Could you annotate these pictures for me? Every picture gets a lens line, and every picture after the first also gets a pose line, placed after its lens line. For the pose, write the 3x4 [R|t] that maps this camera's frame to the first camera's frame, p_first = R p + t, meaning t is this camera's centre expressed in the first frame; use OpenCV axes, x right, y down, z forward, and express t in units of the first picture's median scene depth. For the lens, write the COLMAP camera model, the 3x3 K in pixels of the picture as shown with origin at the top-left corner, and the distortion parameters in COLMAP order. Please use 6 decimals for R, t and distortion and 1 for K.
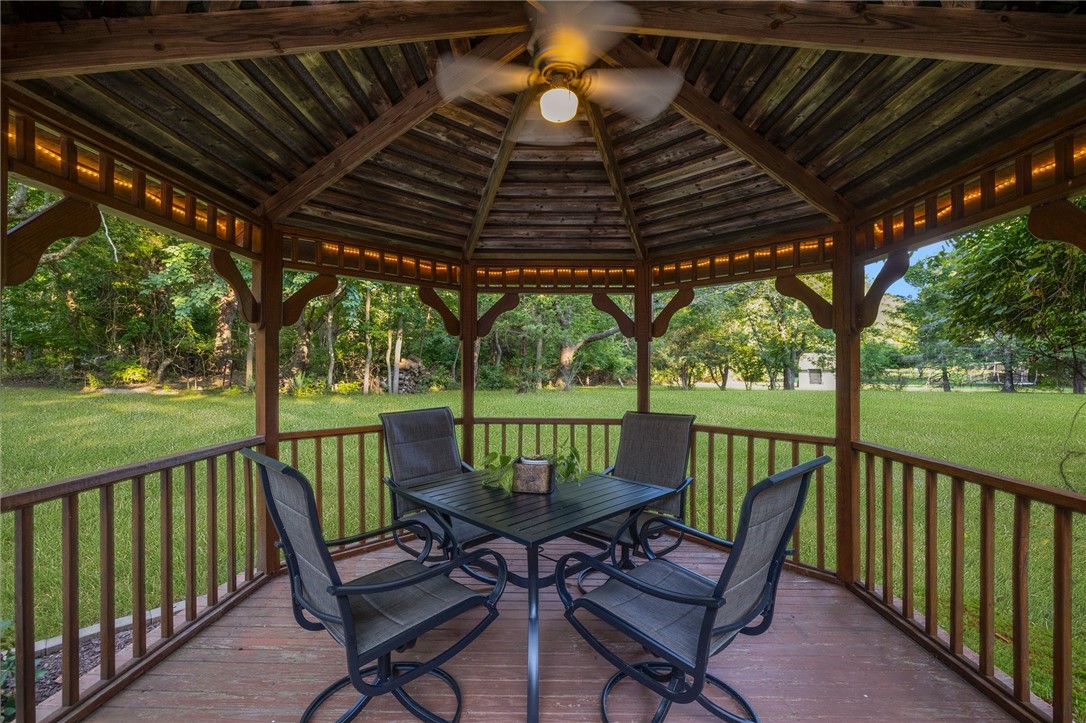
lens RADIAL K [[468.7, 0, 541.0], [0, 468.7, 372.9], [0, 0, 1]] dist [0.001033, 0.000102]
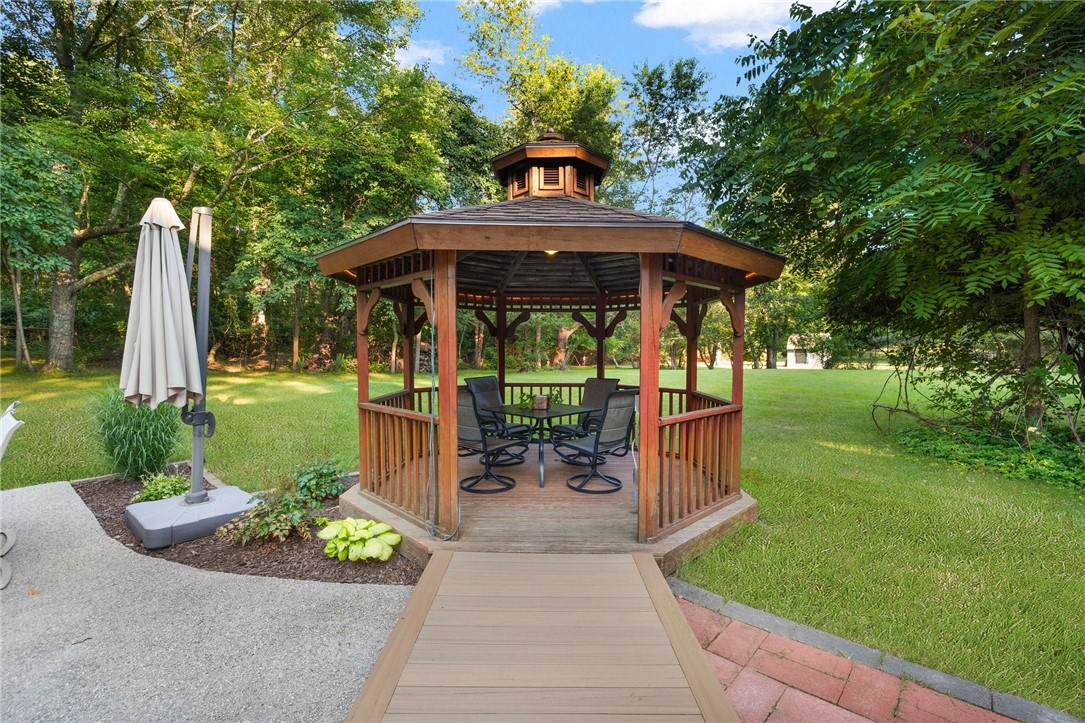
lens RADIAL K [[481.0, 0, 545.8], [0, 481.0, 372.0], [0, 0, 1]] dist [0.001743, 0.000155]
pose [[0.999875, -0.001337, 0.015723, -0.016609], [0.000684, 0.999139, 0.041494, -0.019636], [-0.015765, -0.041479, 0.999015, -0.807105]]
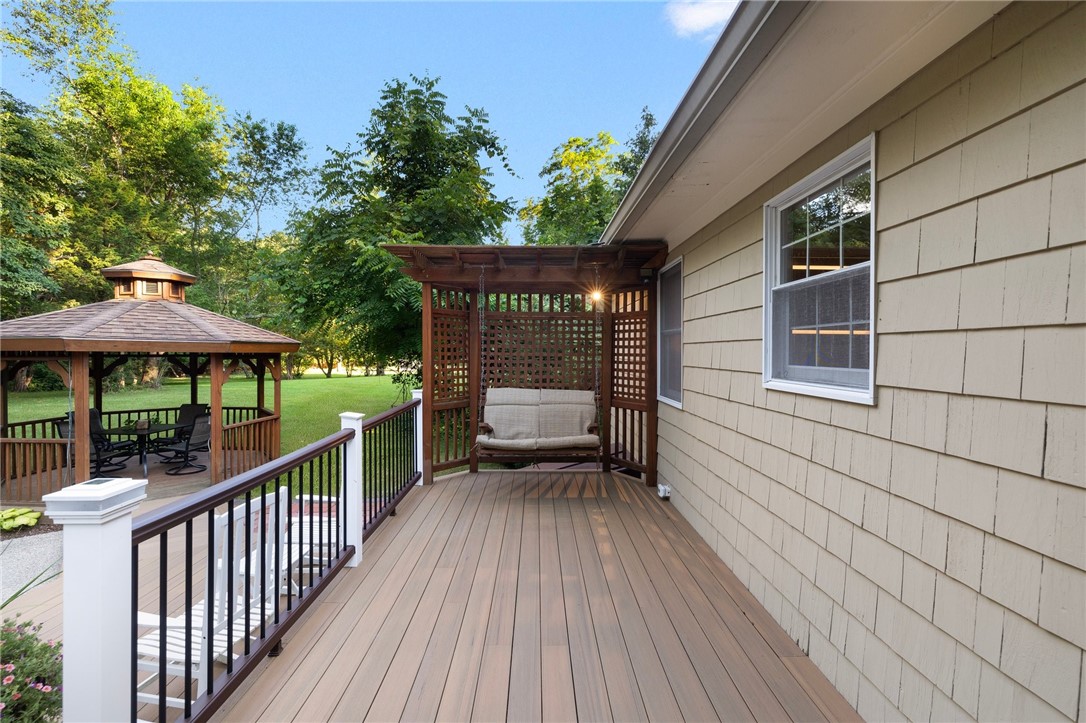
lens RADIAL K [[463.9, 0, 542.4], [0, 463.9, 354.1], [0, 0, 1]] dist [0.000676, -0.000156]
pose [[0.730533, -0.004550, 0.682862, -0.117716], [0.005204, 0.999986, 0.001095, -0.177152], [-0.682857, 0.002753, 0.730546, -2.115007]]
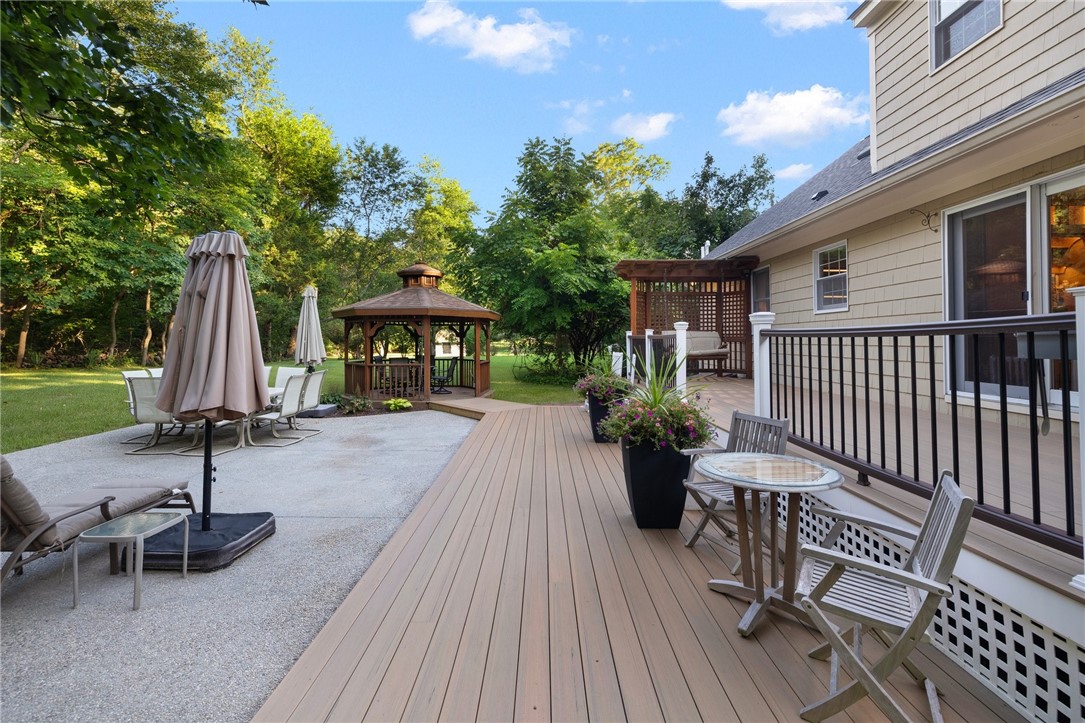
lens RADIAL K [[468.9, 0, 542.3], [0, 468.9, 335.8], [0, 0, 1]] dist [0.001094, 0.000101]
pose [[0.740997, 0.004554, 0.671493, -1.596582], [0.009793, 0.999797, -0.017587, -0.009826], [-0.671437, 0.019608, 0.740802, -2.533881]]
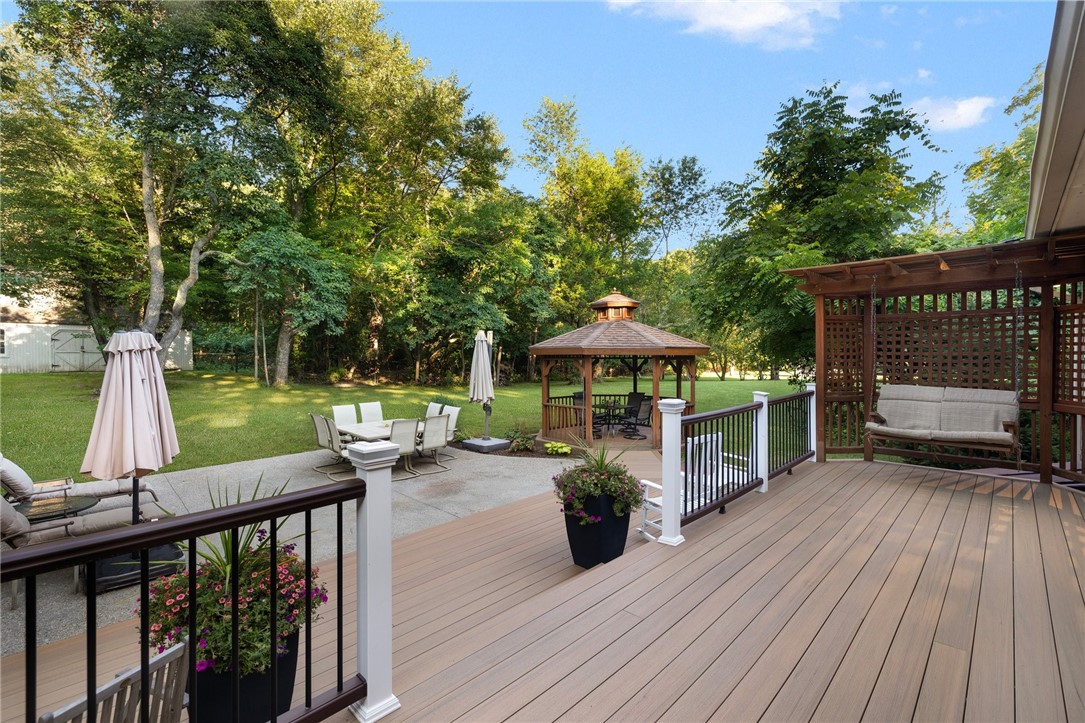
lens RADIAL K [[474.3, 0, 539.8], [0, 474.3, 358.6], [0, 0, 1]] dist [0.002301, 0.000428]
pose [[0.999065, -0.005887, -0.042823, -0.343636], [0.005715, 0.999975, -0.004124, -0.160604], [0.042846, 0.003875, 0.999074, -2.588014]]
